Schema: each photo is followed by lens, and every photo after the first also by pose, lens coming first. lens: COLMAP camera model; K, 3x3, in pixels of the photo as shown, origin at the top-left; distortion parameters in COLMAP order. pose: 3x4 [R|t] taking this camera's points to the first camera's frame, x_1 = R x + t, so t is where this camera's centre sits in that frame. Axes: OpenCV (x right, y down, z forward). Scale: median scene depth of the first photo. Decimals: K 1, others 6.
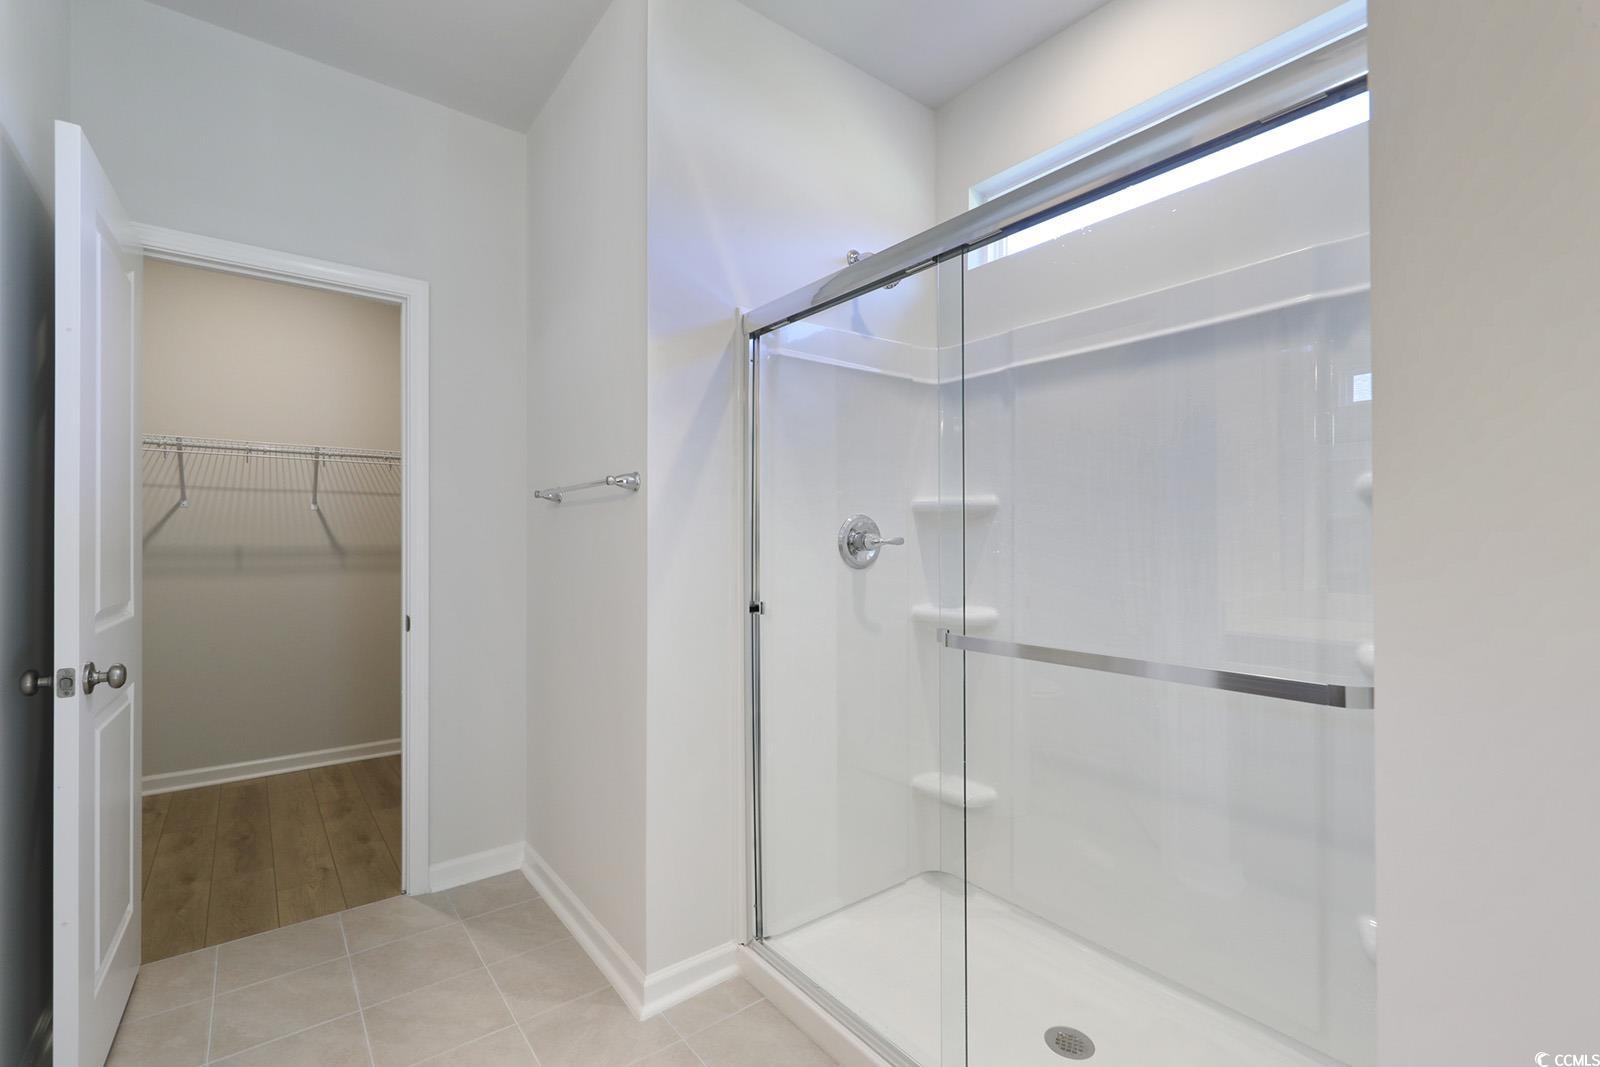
lens RADIAL K [[702.4, 0, 800.0], [0, 702.4, 533.5], [0, 0, 1]] dist [0.000812, 0.000143]
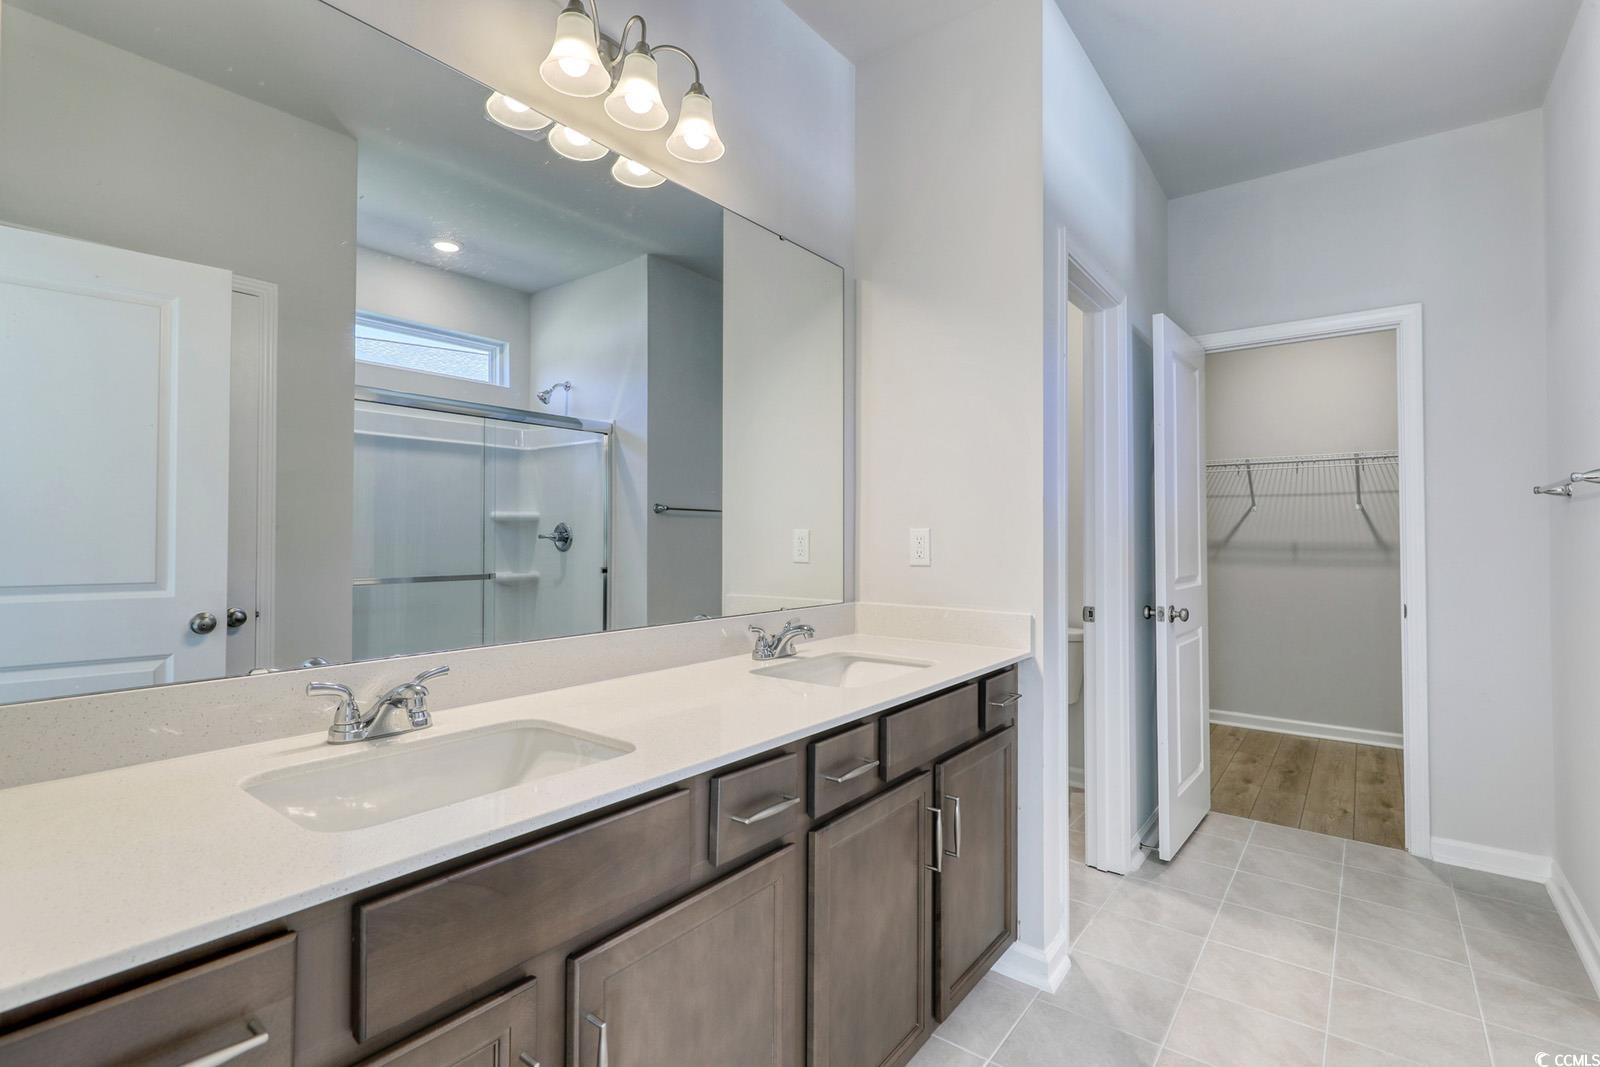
lens RADIAL K [[702.4, 0, 800.0], [0, 702.4, 533.5], [0, 0, 1]] dist [0.000812, 0.000143]
pose [[0.241598, -0.006308, -0.970356, 0.291409], [0.011933, 0.999923, -0.003529, -0.003780], [0.970303, -0.010727, 0.241655, -0.205779]]
